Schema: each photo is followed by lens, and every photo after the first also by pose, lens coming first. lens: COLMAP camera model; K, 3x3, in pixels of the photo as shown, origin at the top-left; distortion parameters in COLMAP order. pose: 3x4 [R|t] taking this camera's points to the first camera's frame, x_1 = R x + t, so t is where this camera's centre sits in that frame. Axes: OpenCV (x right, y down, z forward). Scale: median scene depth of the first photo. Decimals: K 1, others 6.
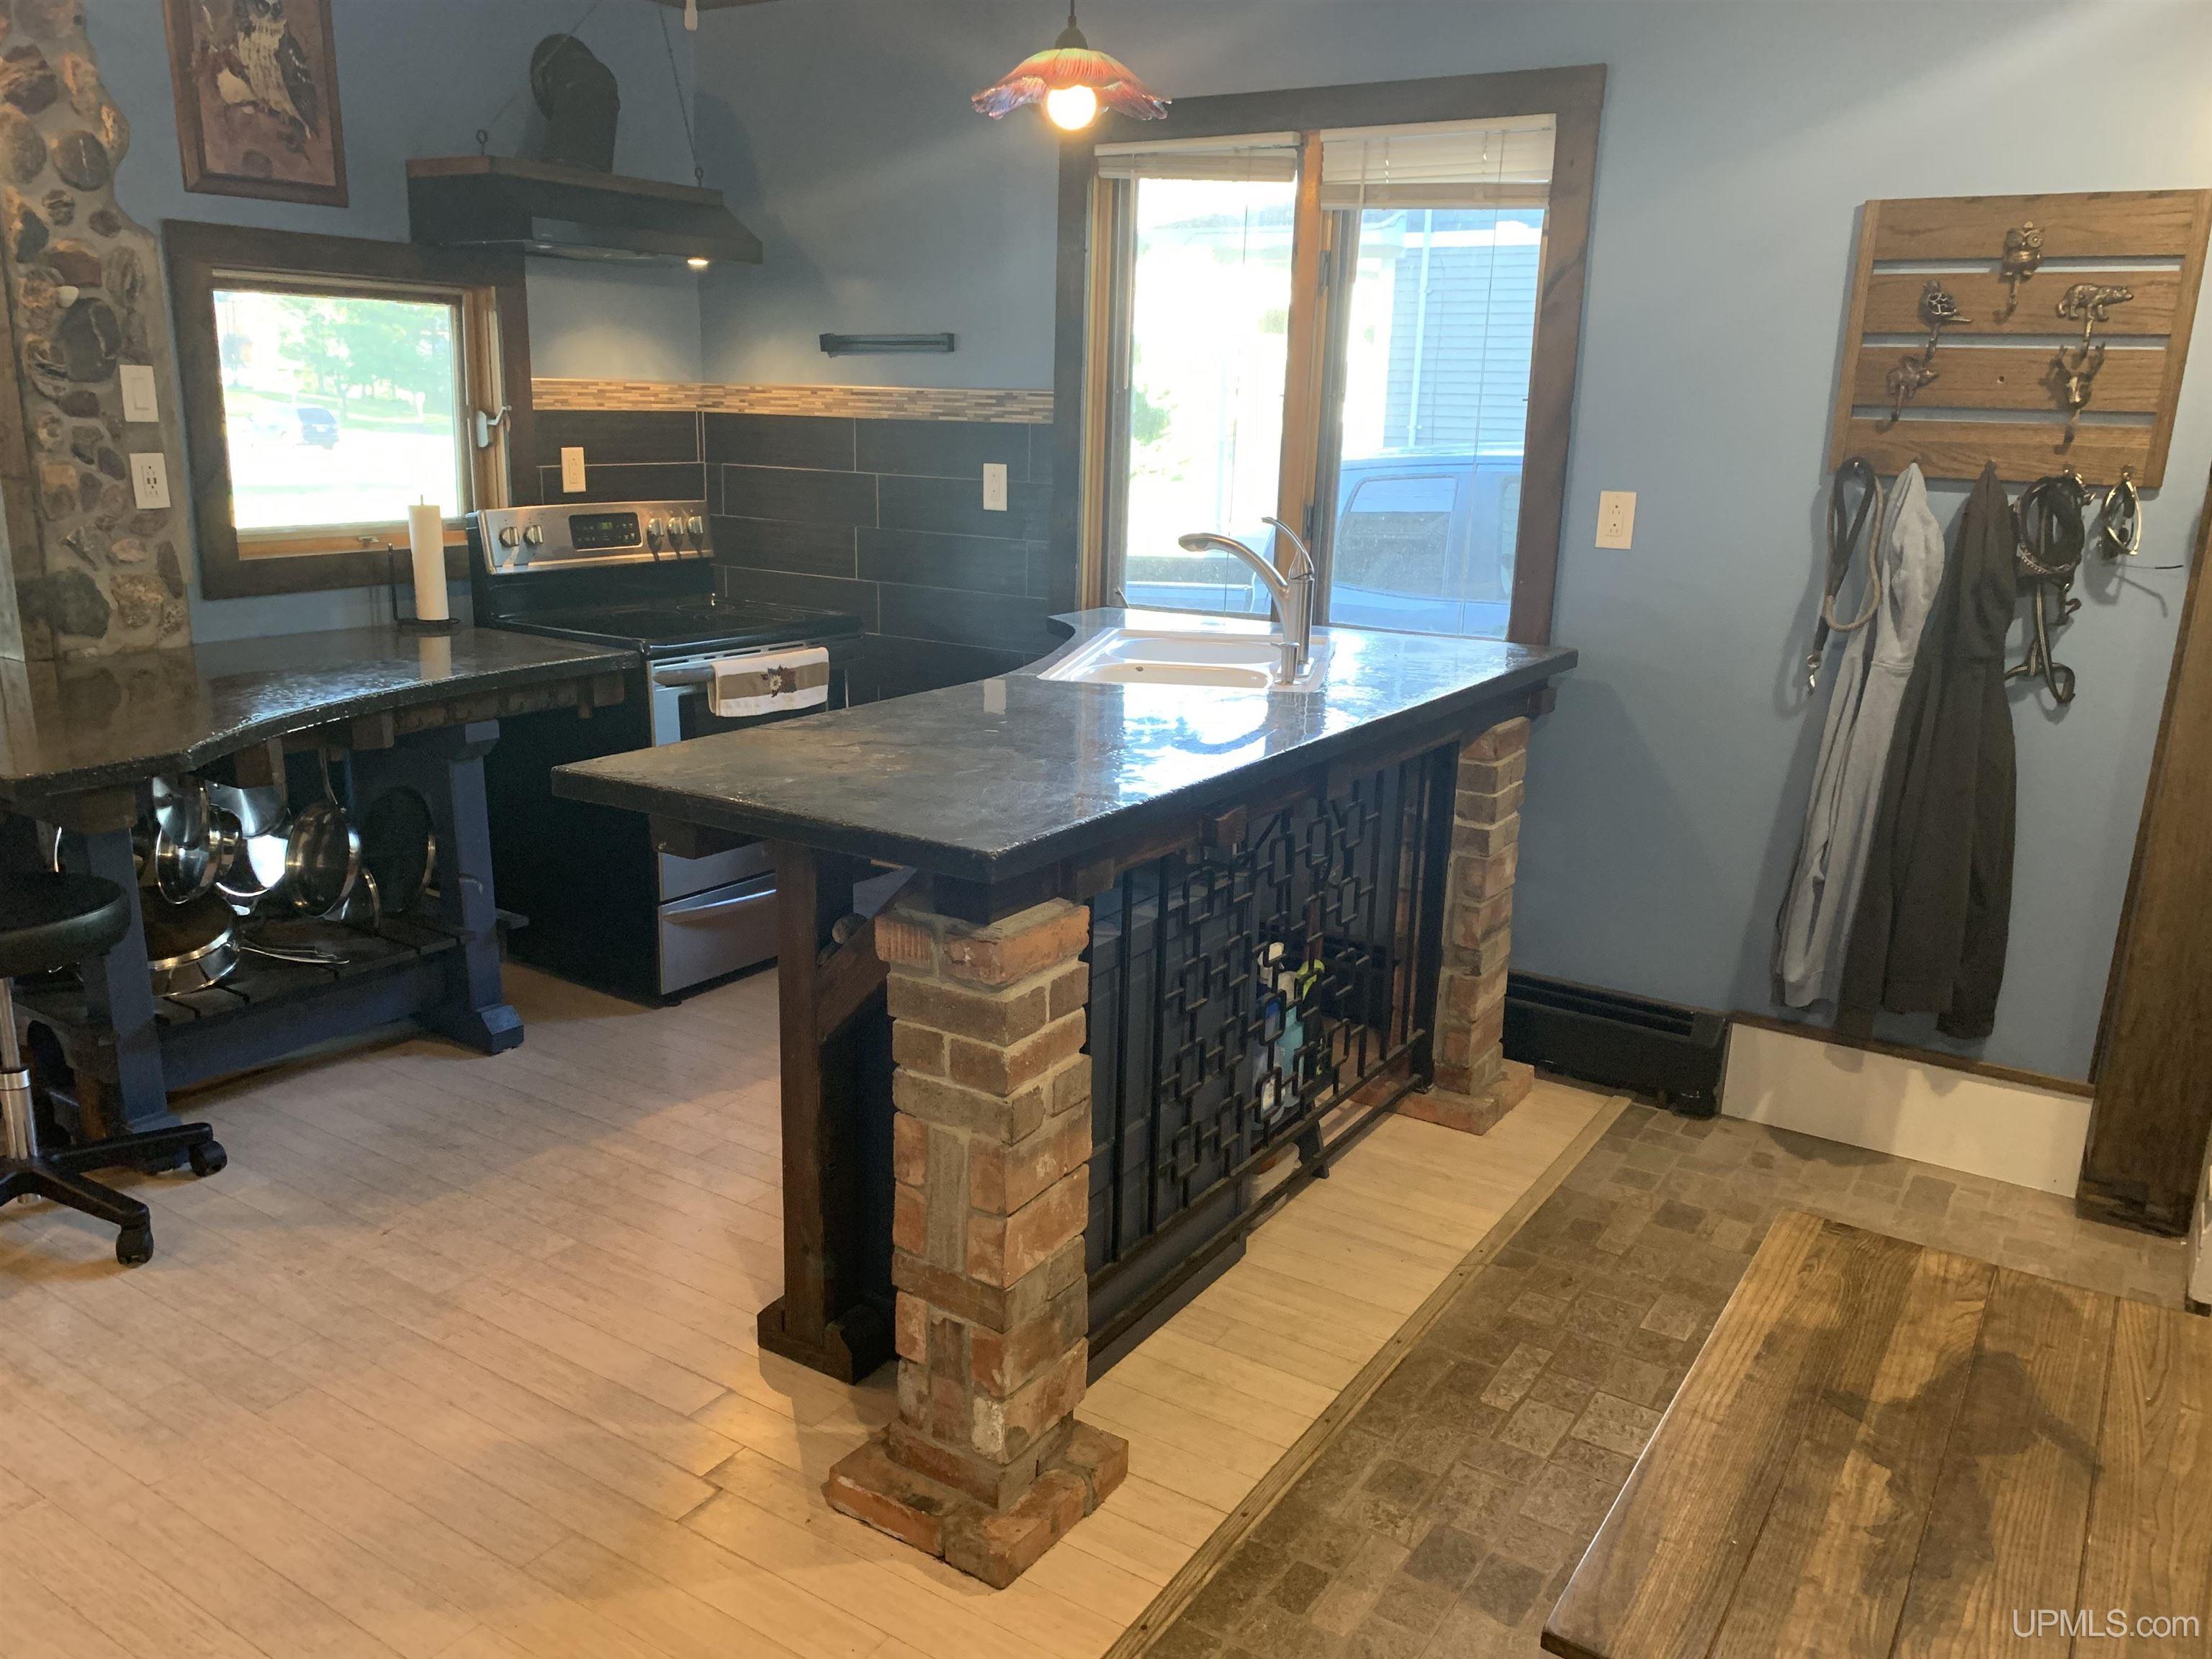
lens RADIAL K [[1701.6, 0, 1092.0], [0, 1701.6, 834.2], [0, 0, 1]] dist [0.038808, -0.032508]
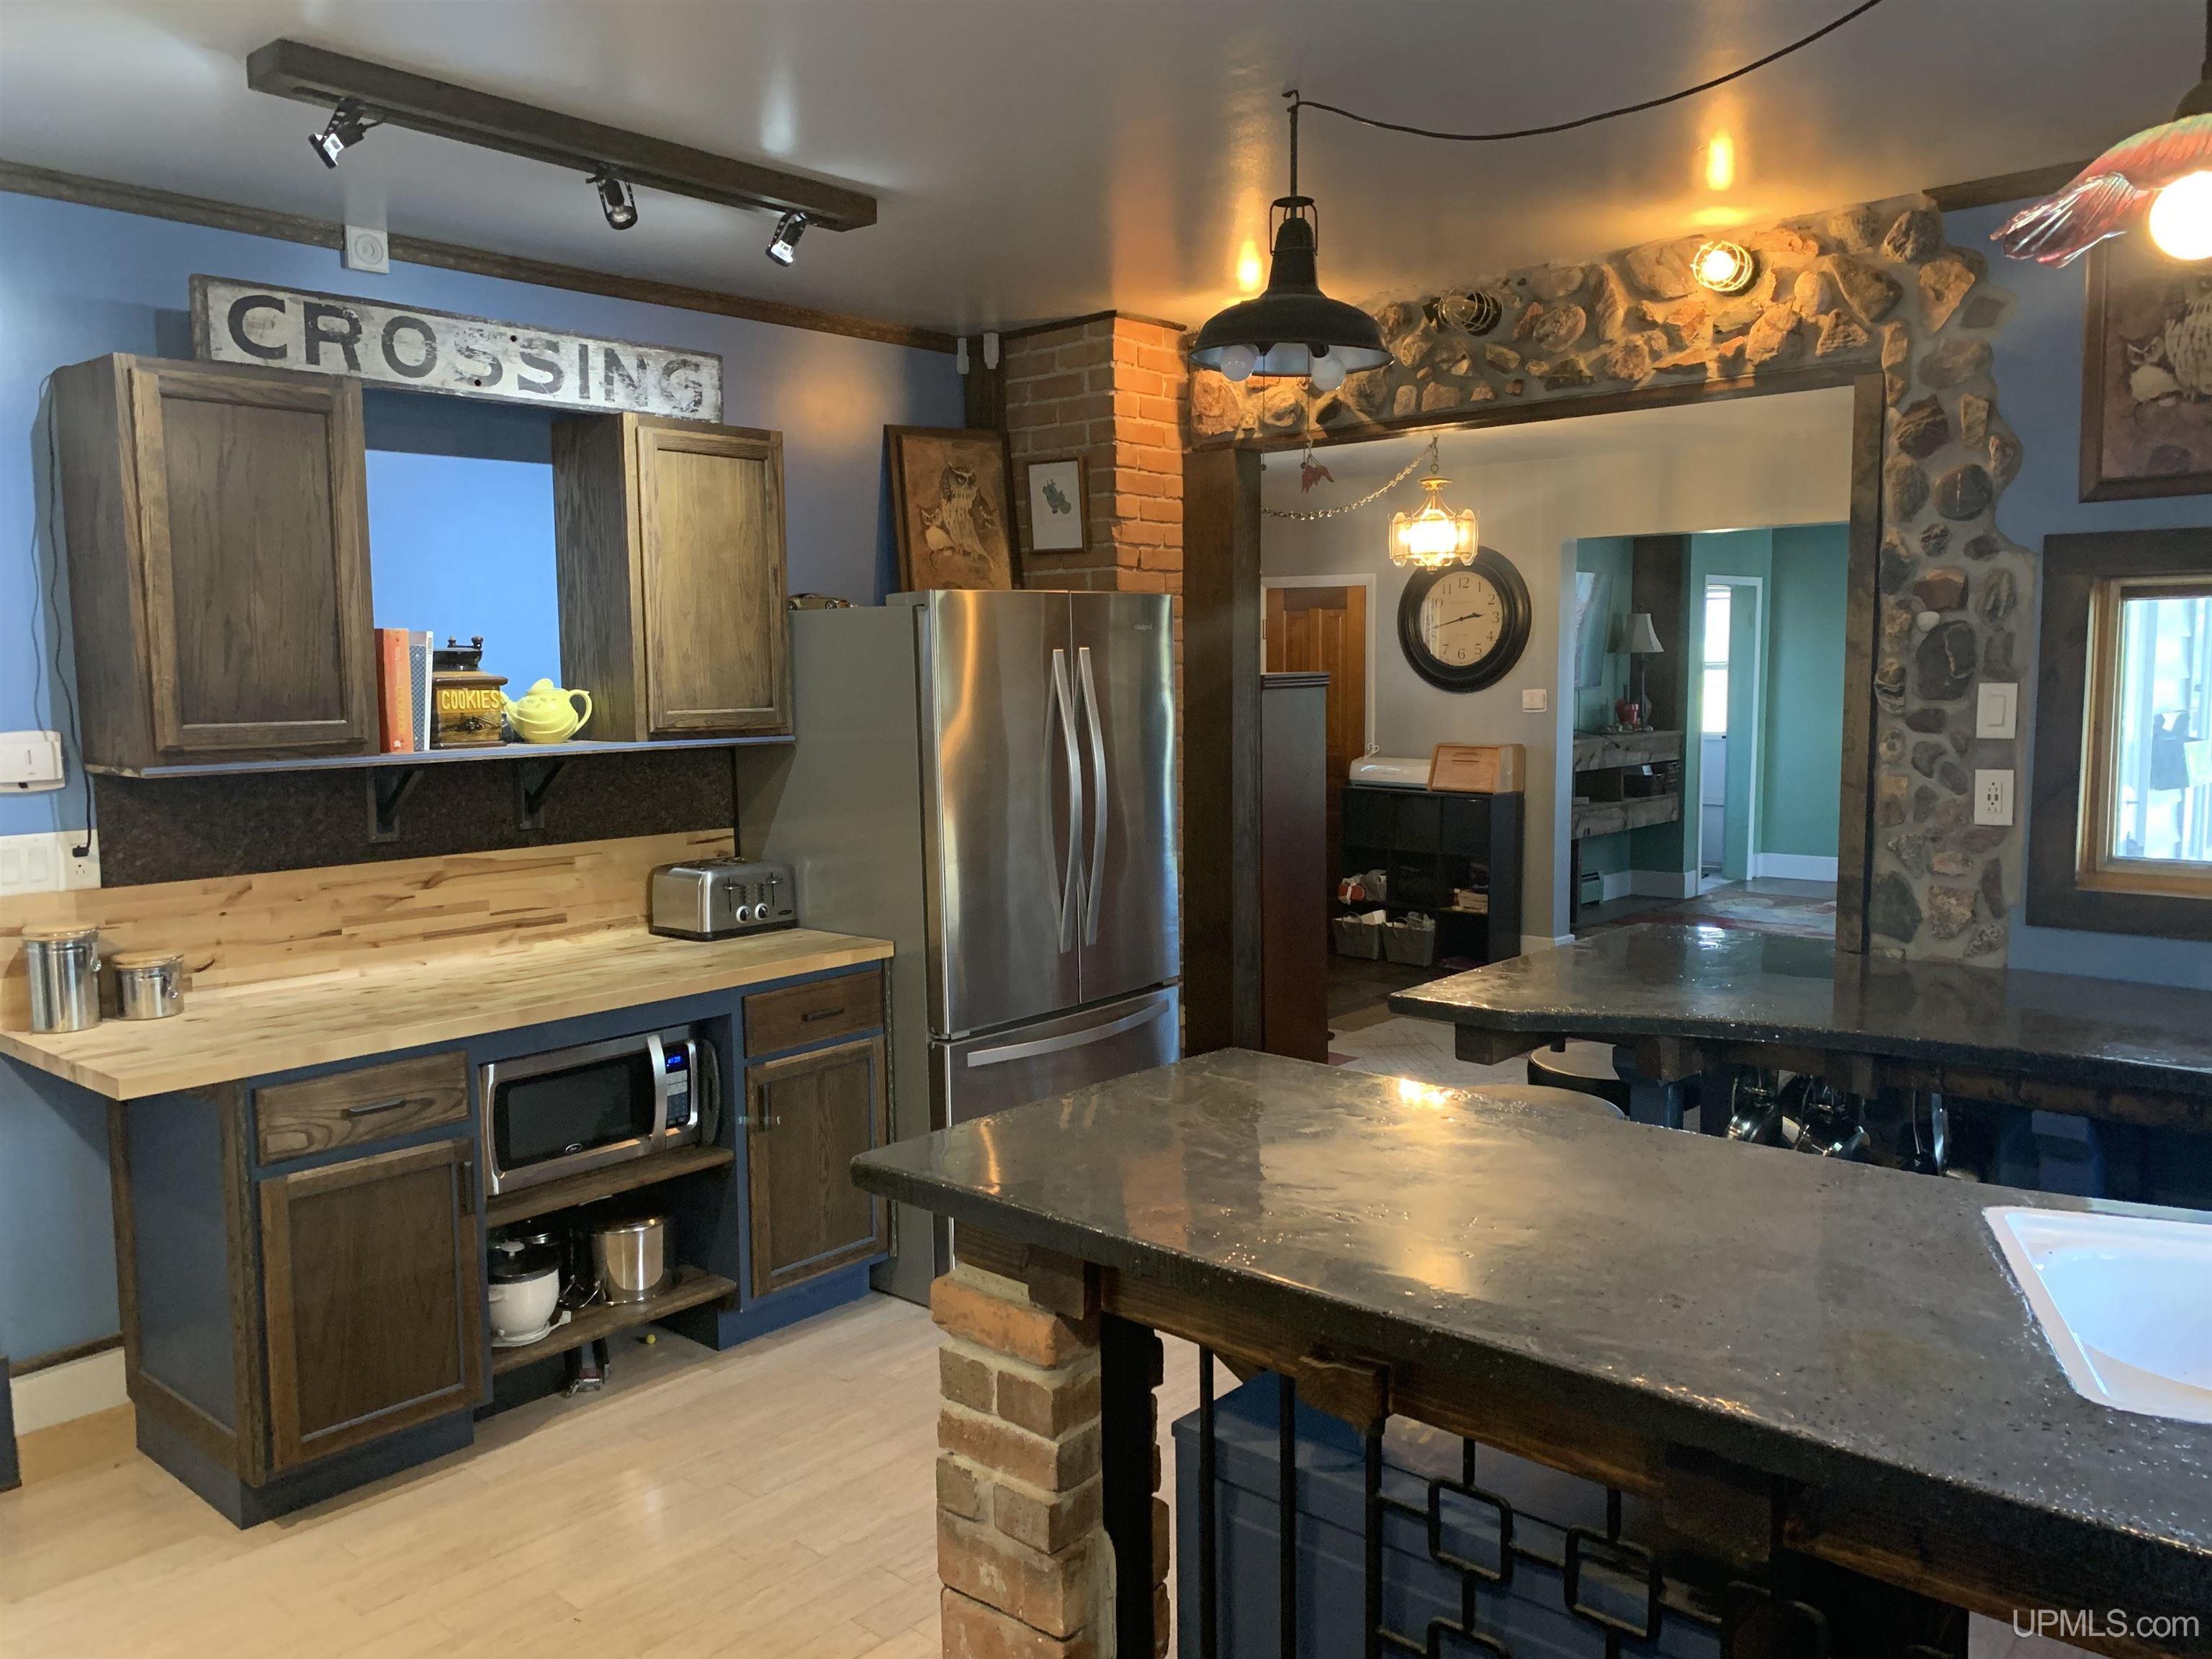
lens RADIAL K [[1691.1, 0, 1102.7], [0, 1691.1, 820.8], [0, 0, 1]] dist [0.066357, -0.077027]
pose [[-0.144866, 0.075440, -0.986571, 0.490522], [-0.242522, 0.963967, 0.109323, -0.179023], [0.959269, 0.255103, -0.121350, 0.645517]]
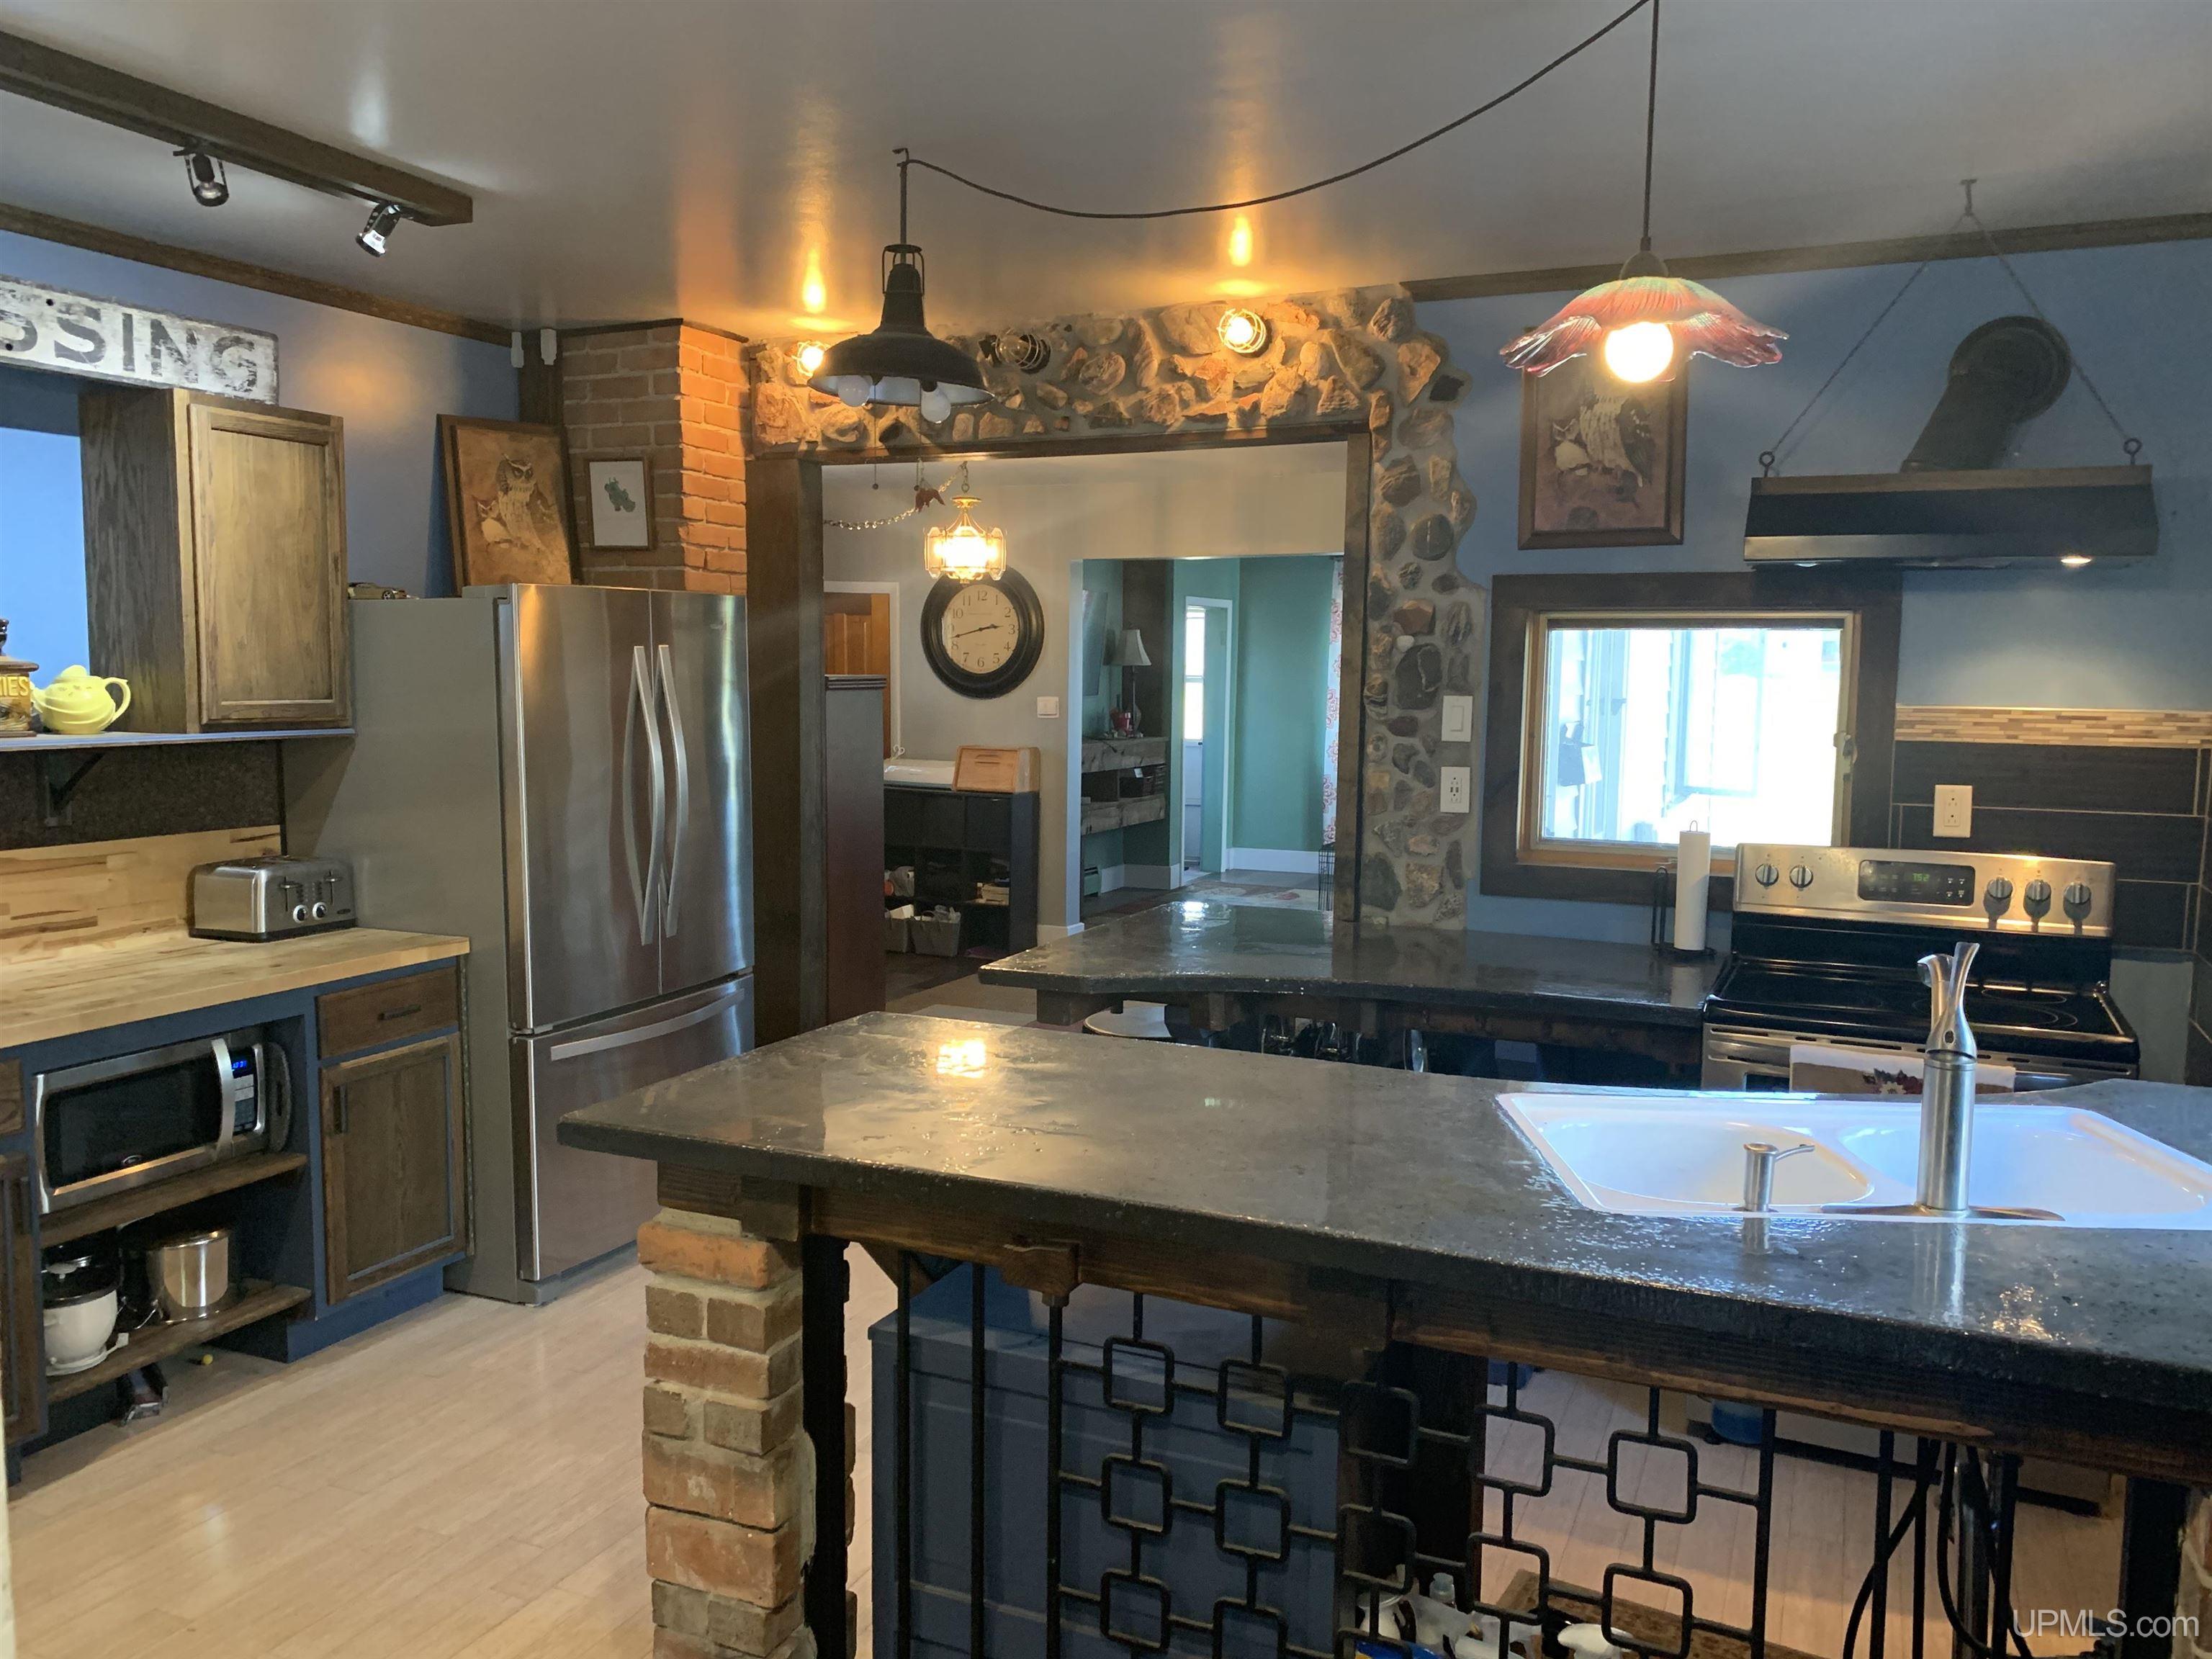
lens RADIAL K [[1695.8, 0, 1091.7], [0, 1695.8, 820.6], [0, 0, 1]] dist [0.077789, -0.096062]
pose [[0.154052, 0.072052, -0.985432, 0.576122], [-0.256852, 0.965970, 0.030475, -0.158893], [0.954094, 0.248416, 0.167317, 0.578928]]
